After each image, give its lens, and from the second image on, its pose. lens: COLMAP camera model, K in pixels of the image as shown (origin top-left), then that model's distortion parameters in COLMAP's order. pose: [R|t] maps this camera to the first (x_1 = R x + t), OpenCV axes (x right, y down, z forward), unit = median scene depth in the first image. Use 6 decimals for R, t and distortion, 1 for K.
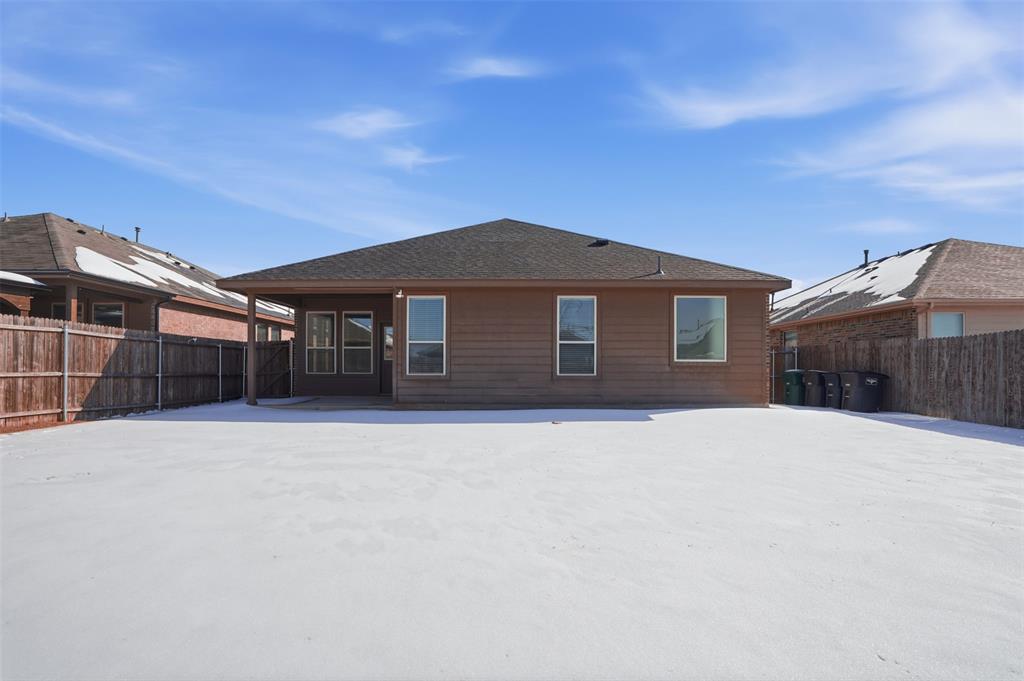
lens RADIAL K [[517.6, 0, 500.5], [0, 517.6, 349.3], [0, 0, 1]] dist [-0.060310, 0.037242]
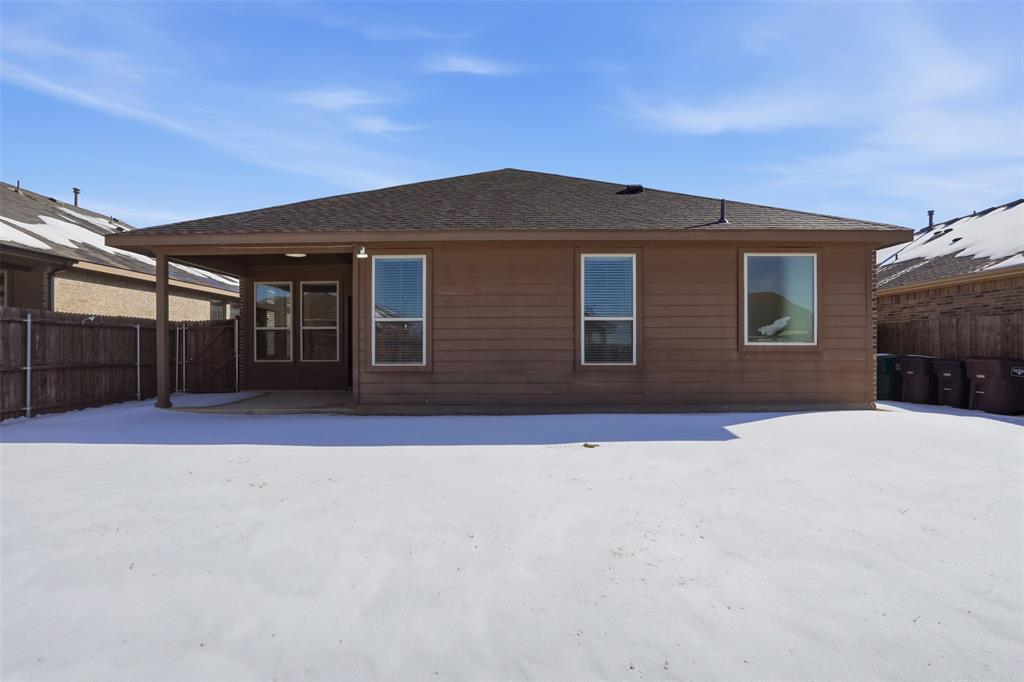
lens RADIAL K [[517.6, 0, 500.5], [0, 517.6, 349.8], [0, 0, 1]] dist [-0.060310, 0.037242]
pose [[0.999970, -0.004886, -0.006015, 0.001461], [0.005128, 0.999146, 0.040998, -0.000787], [0.005810, -0.041028, 0.999141, 0.280229]]
